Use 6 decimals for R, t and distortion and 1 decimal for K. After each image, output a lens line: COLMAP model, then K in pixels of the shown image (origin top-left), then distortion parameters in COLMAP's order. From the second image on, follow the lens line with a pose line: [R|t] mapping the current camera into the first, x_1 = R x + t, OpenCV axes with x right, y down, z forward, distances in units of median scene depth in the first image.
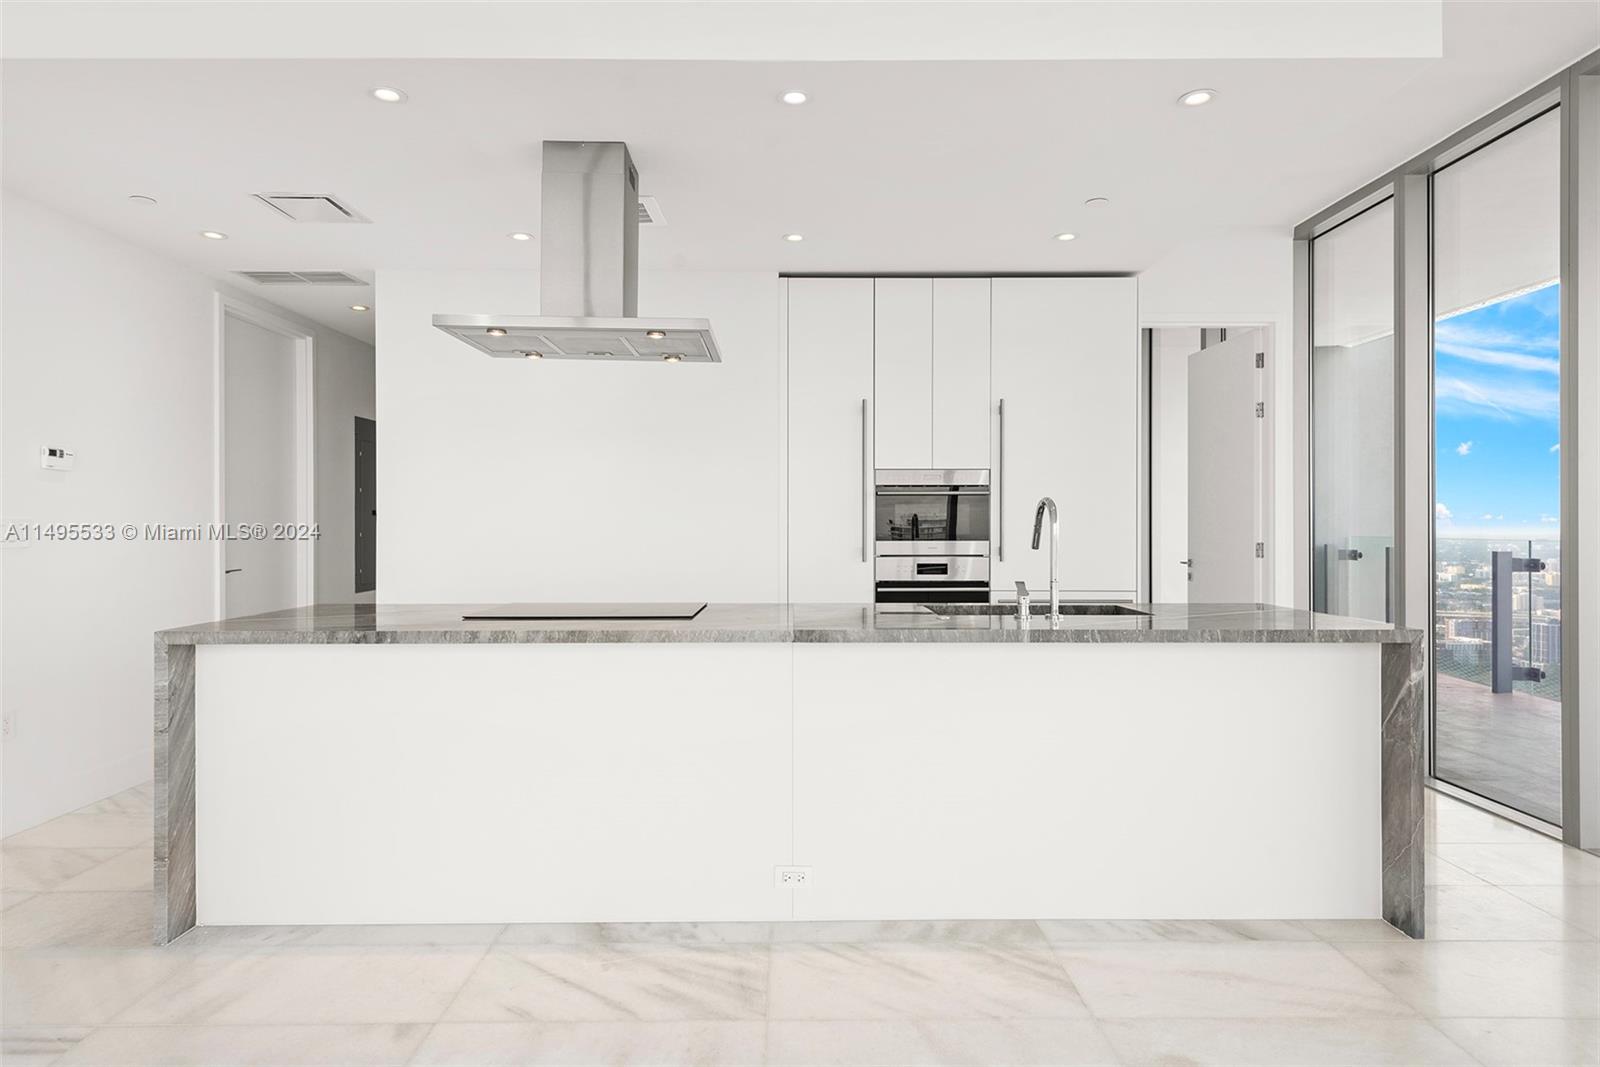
lens RADIAL K [[890.6, 0, 787.1], [0, 890.6, 533.5], [0, 0, 1]] dist [0.017204, 0.000059]
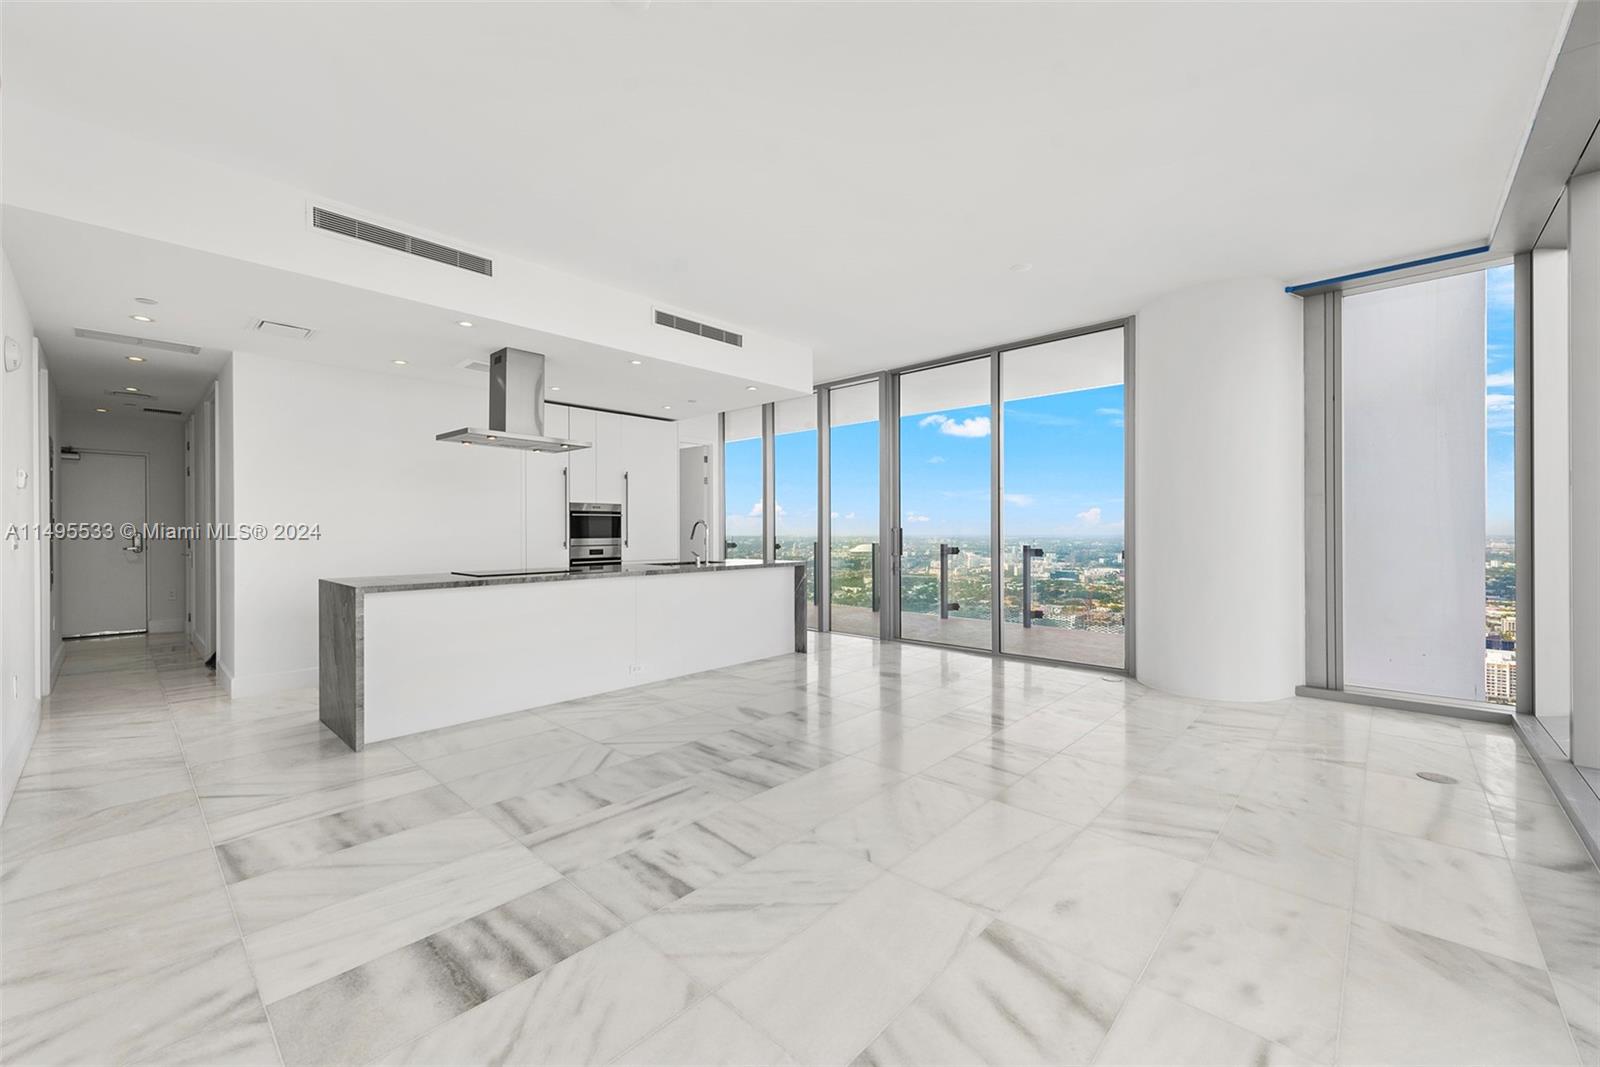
lens RADIAL K [[638.1, 0, 783.1], [0, 638.1, 533.4], [0, 0, 1]] dist [0.002495, -0.000725]
pose [[0.696235, -0.005111, 0.717796, -0.631406], [0.007633, 0.999971, -0.000283, 0.000970], [-0.717774, 0.005676, 0.696253, -0.357656]]
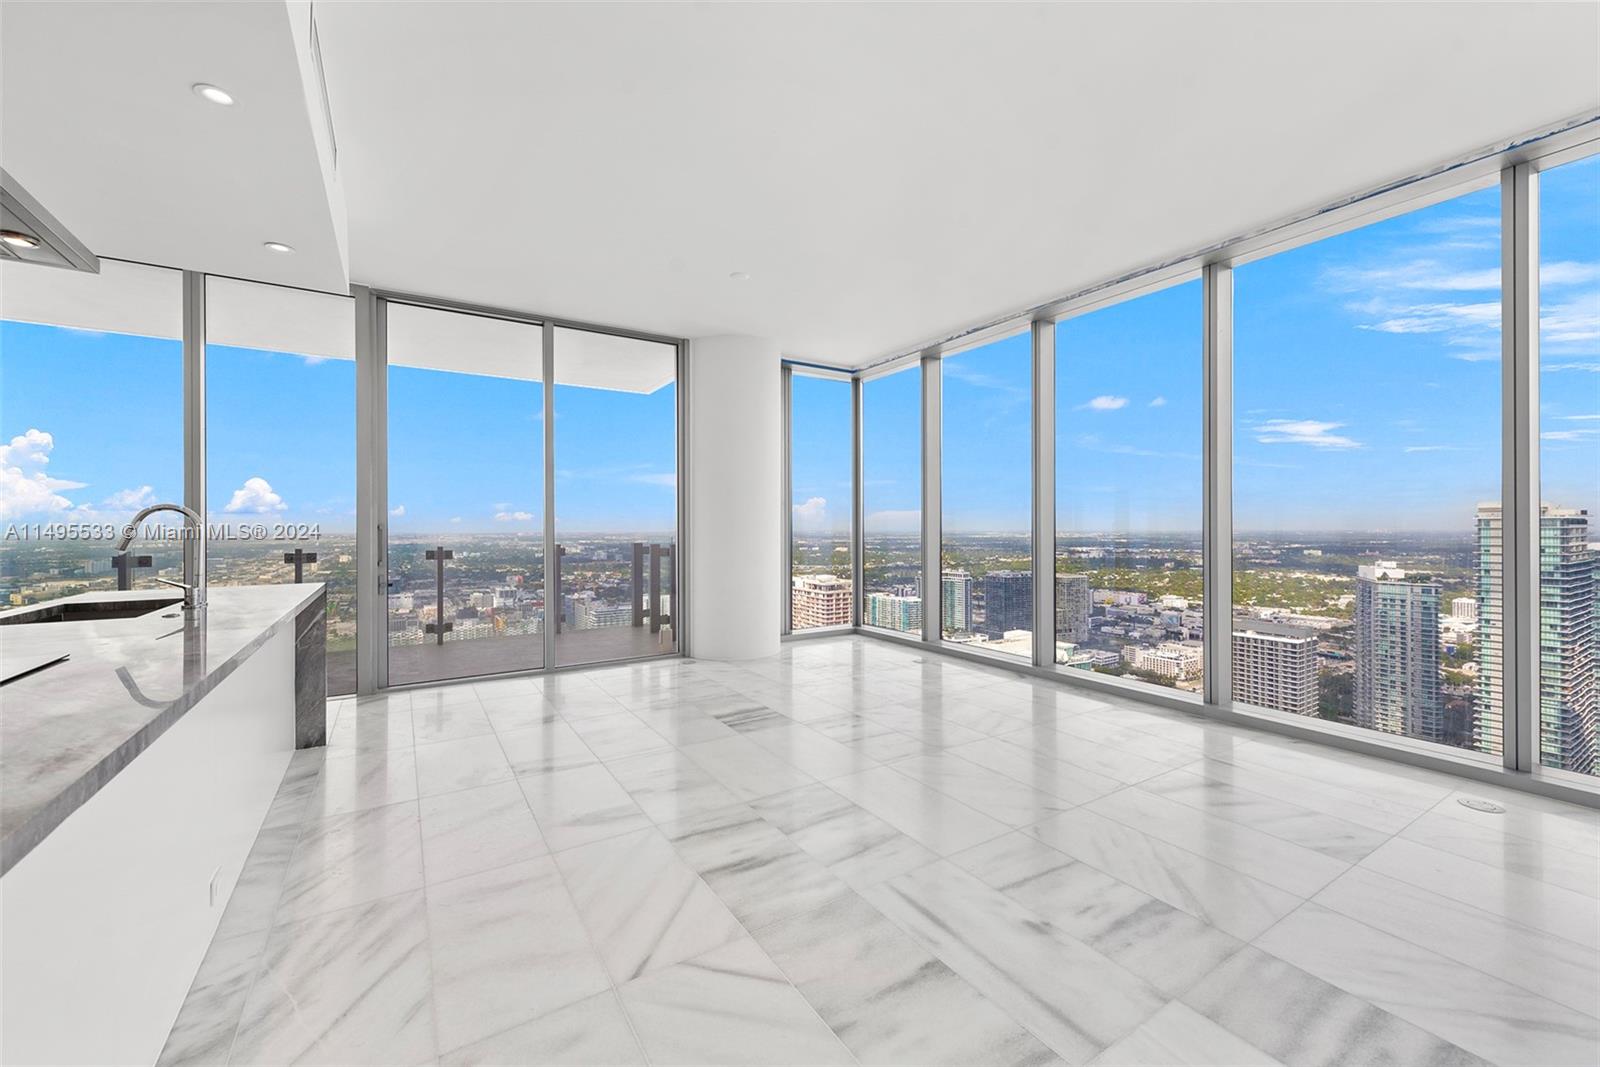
lens RADIAL K [[638.1, 0, 795.8], [0, 638.1, 528.2], [0, 0, 1]] dist [0.002495, -0.000725]
pose [[-0.532231, -0.000407, 0.846599, -0.586807], [0.007936, 0.999954, 0.005470, -0.006252], [-0.846562, 0.009630, -0.532203, 0.521722]]
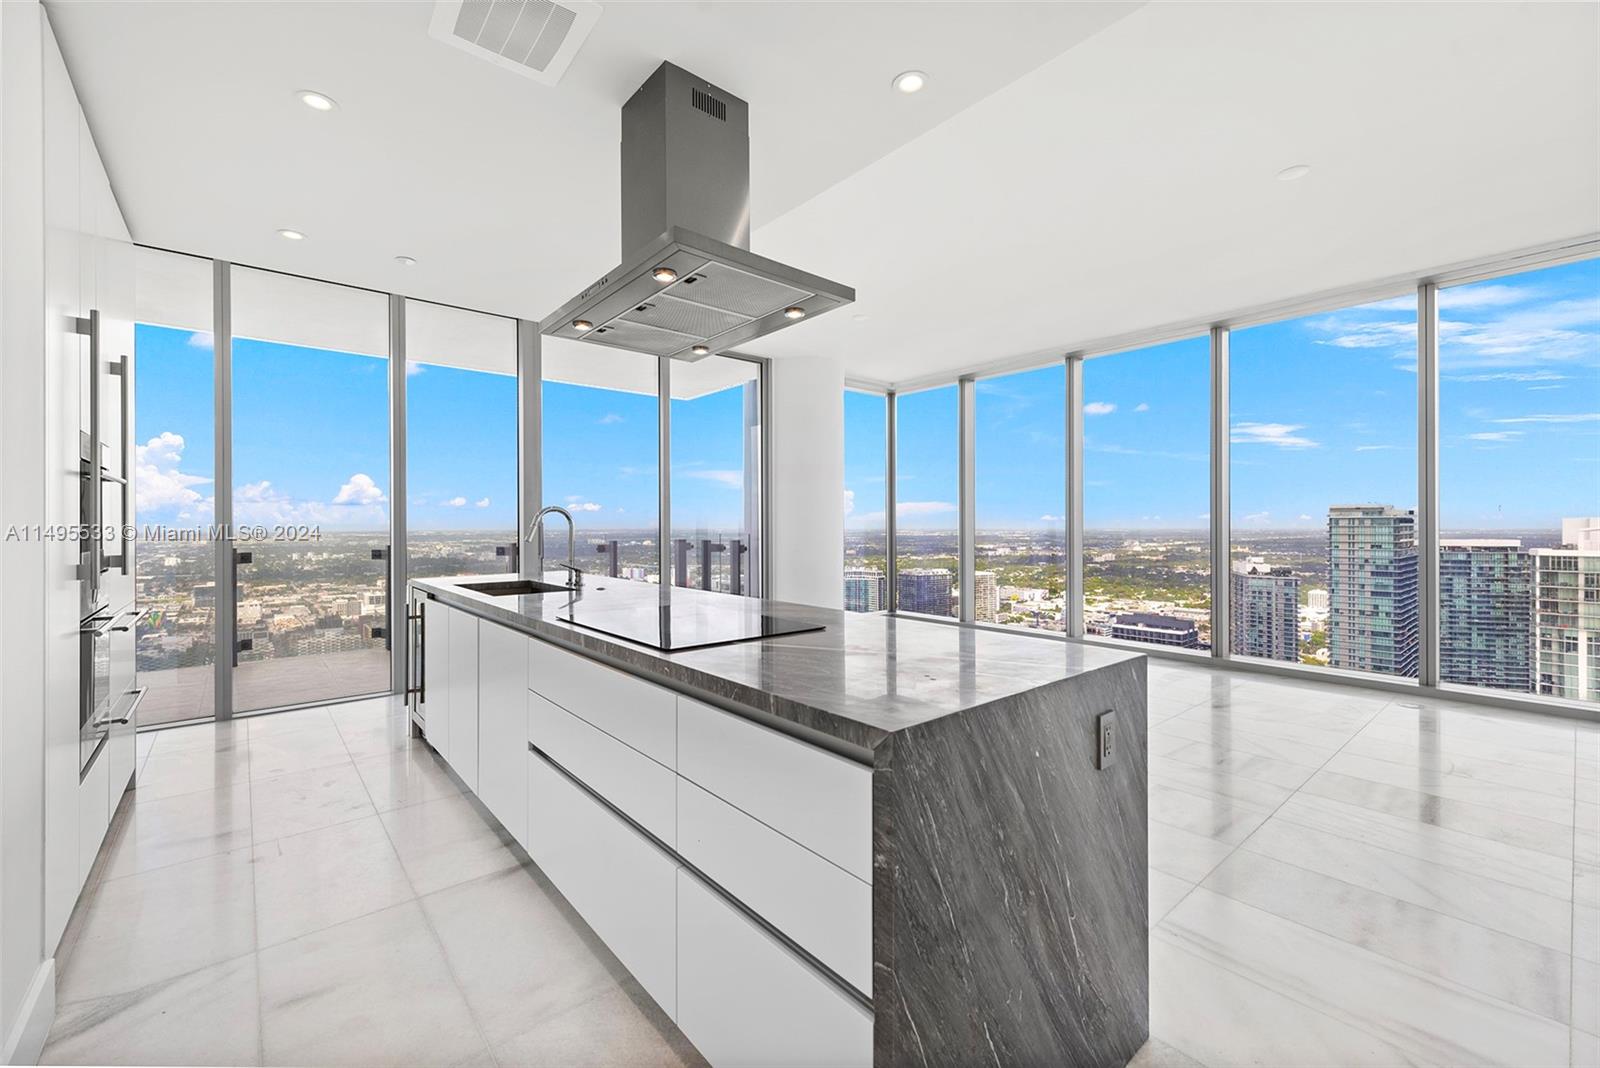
lens RADIAL K [[666.7, 0, 800.9], [0, 666.7, 534.3], [0, 0, 1]] dist [0.002151, 0.000460]
pose [[-0.651906, -0.009798, 0.758237, -0.577370], [0.006647, 0.999804, 0.018635, -0.010032], [-0.758271, 0.017188, -0.651713, 0.985661]]
